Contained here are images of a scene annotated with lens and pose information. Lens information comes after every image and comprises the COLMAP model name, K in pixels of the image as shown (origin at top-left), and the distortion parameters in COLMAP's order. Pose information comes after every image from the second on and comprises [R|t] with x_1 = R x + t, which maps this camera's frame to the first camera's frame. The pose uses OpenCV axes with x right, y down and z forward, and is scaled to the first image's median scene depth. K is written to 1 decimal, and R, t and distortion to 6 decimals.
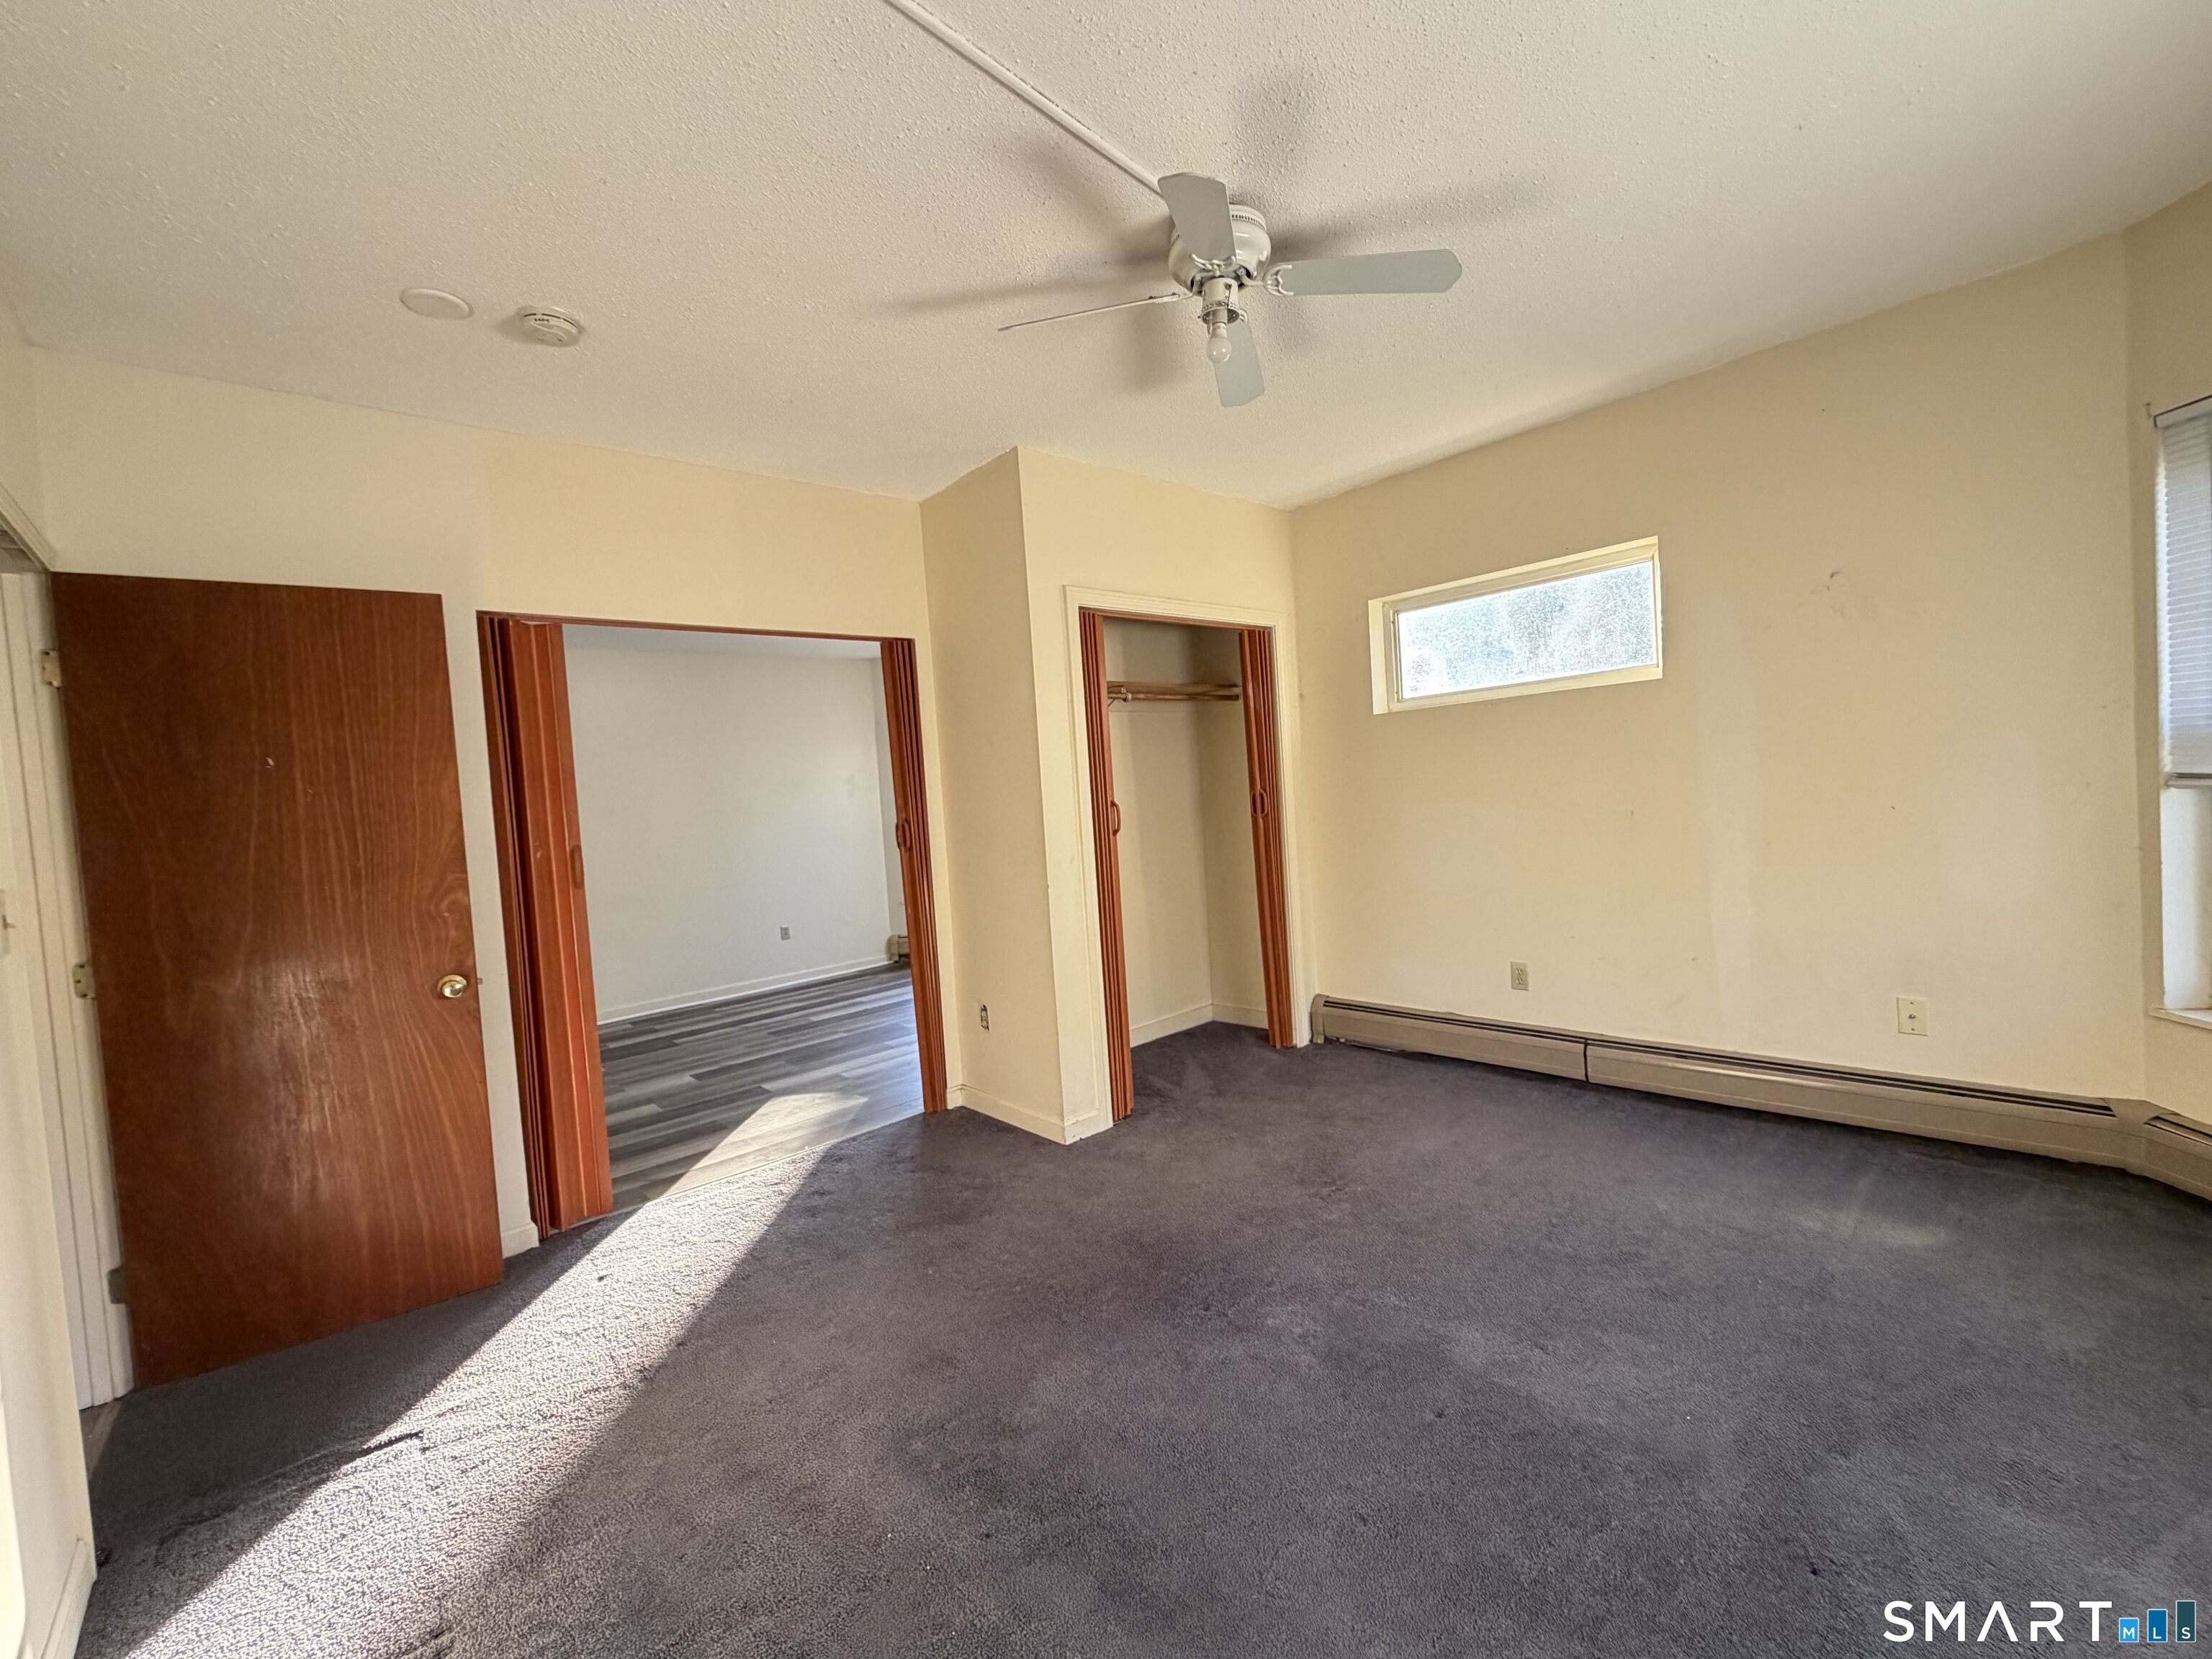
lens RADIAL K [[886.6, 0, 1095.0], [0, 886.6, 836.3], [0, 0, 1]] dist [-0.000191, 0.000025]
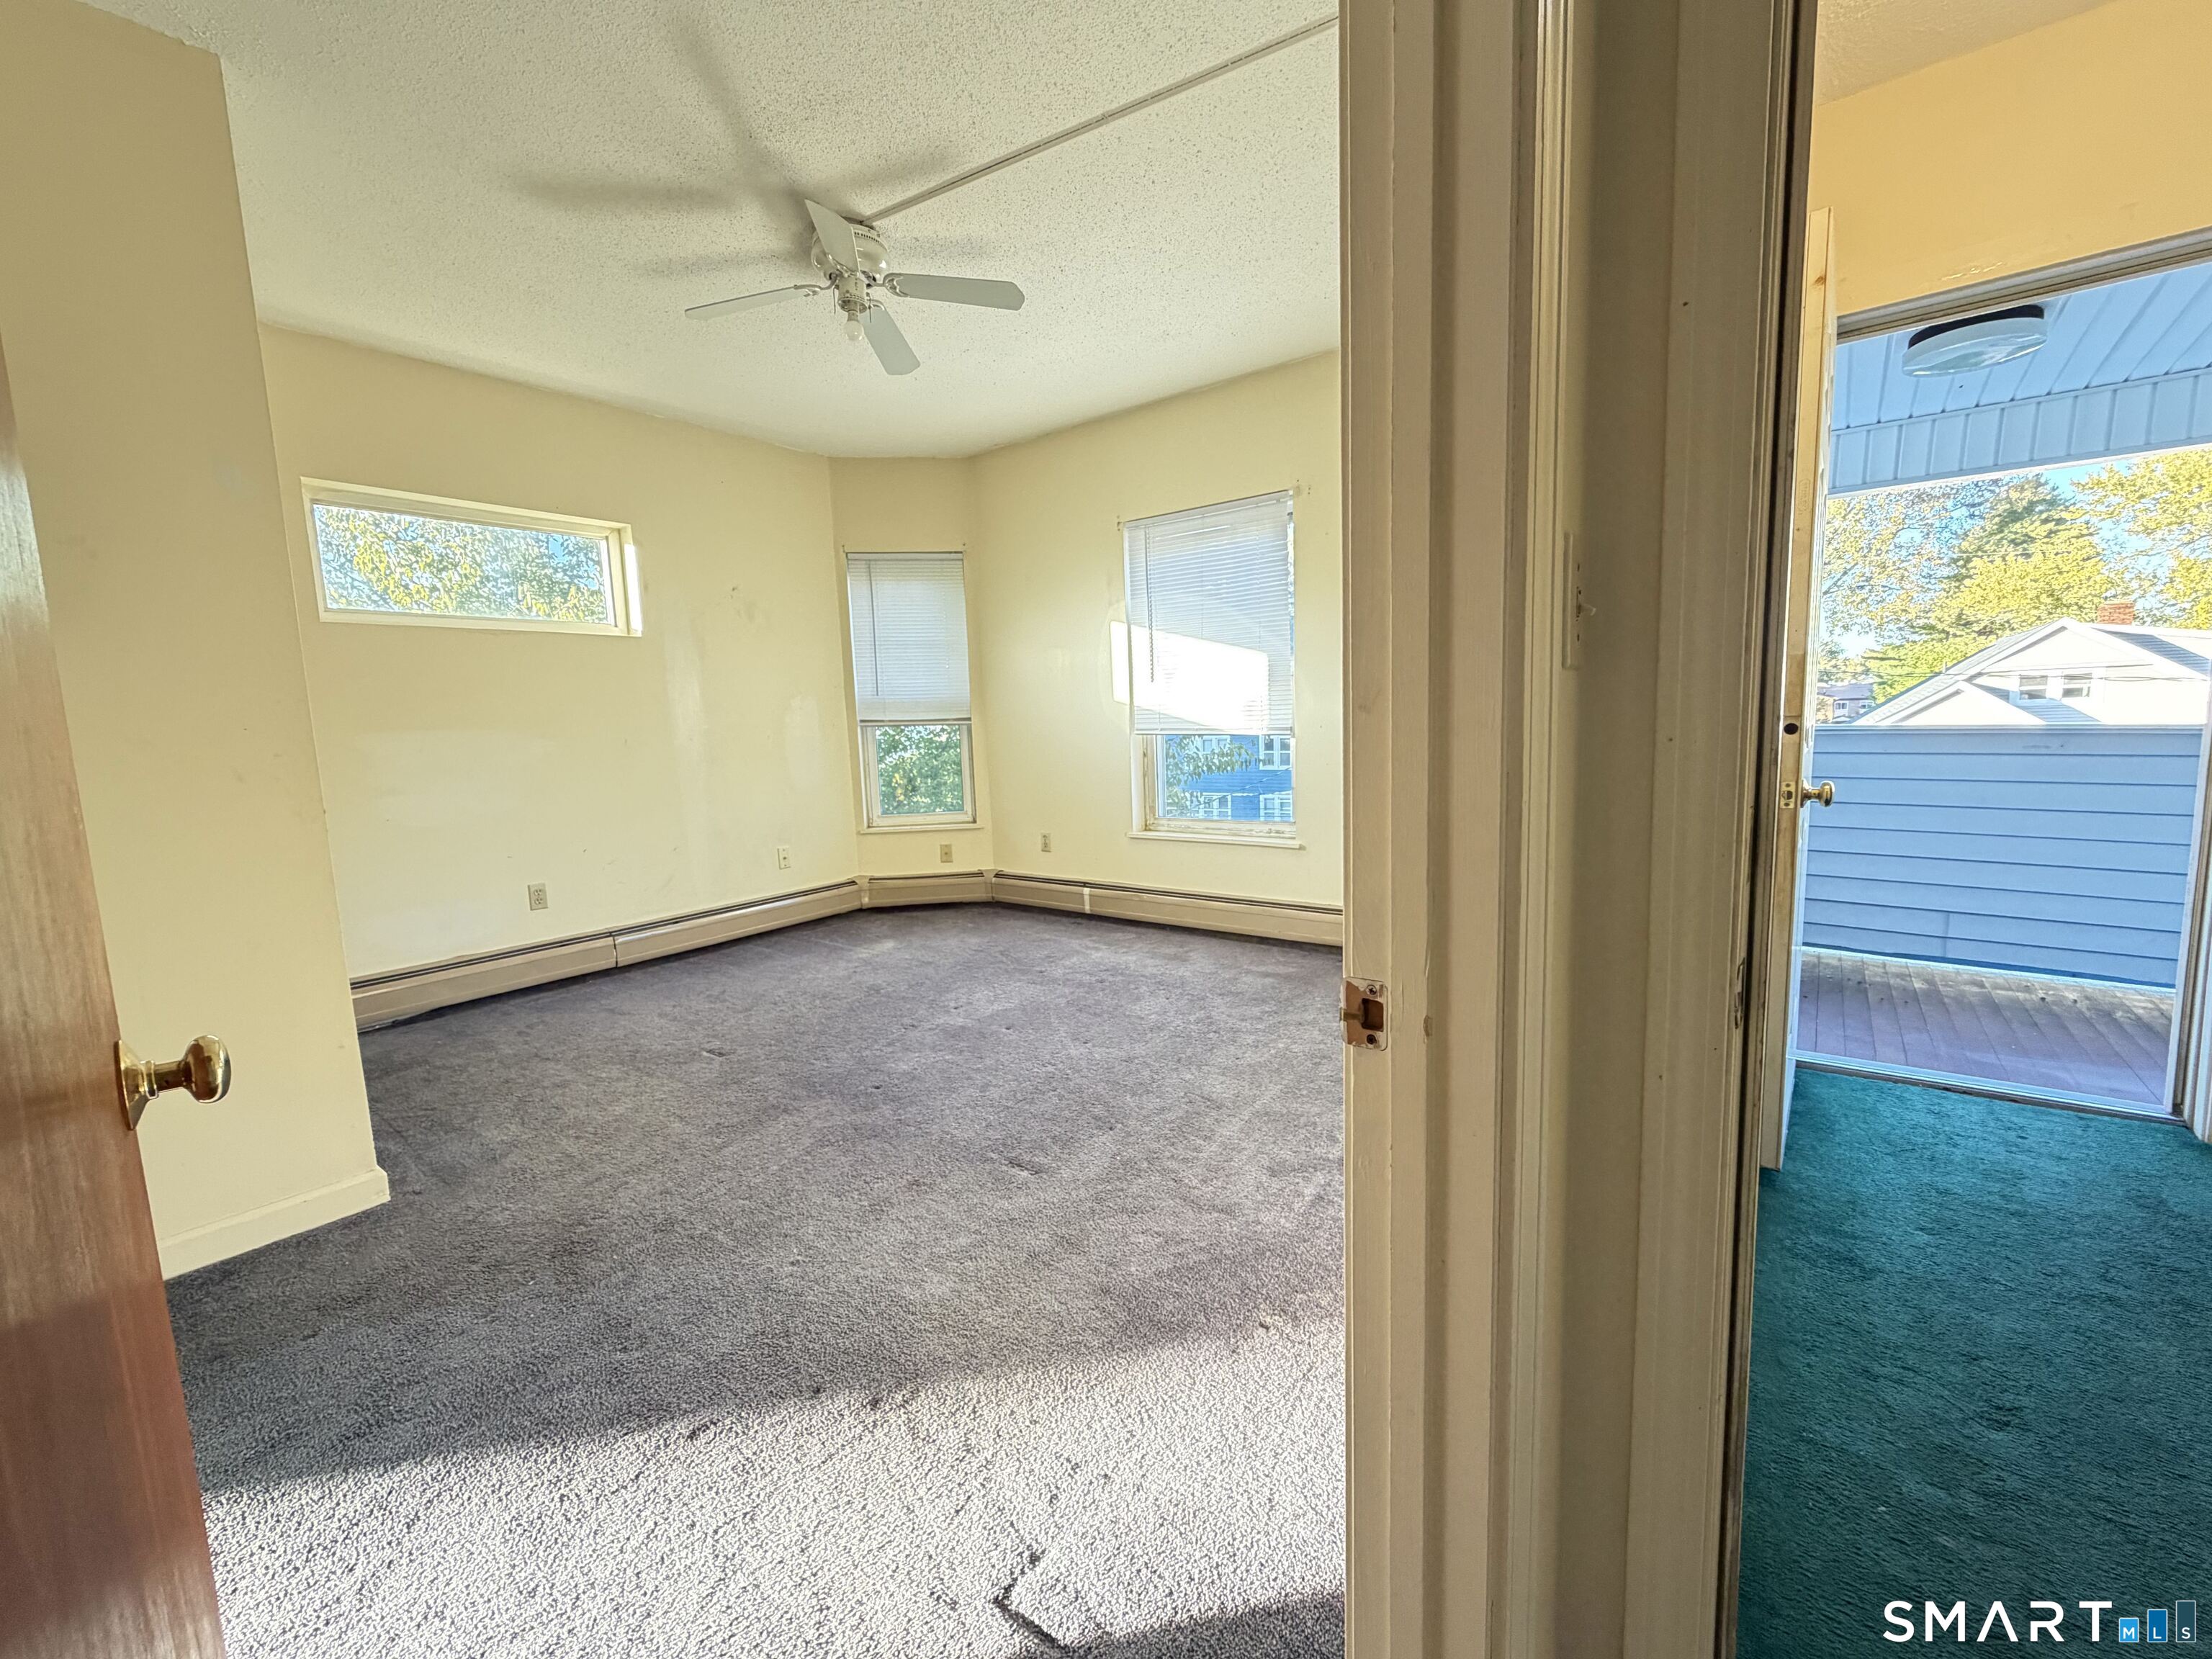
lens RADIAL K [[886.6, 0, 1098.5], [0, 886.6, 819.9], [0, 0, 1]] dist [-0.000191, 0.000025]
pose [[-0.146793, -0.042007, 0.988275, -0.869277], [0.085367, 0.994832, 0.054966, 0.086601], [-0.985477, 0.092435, -0.142448, 0.633429]]
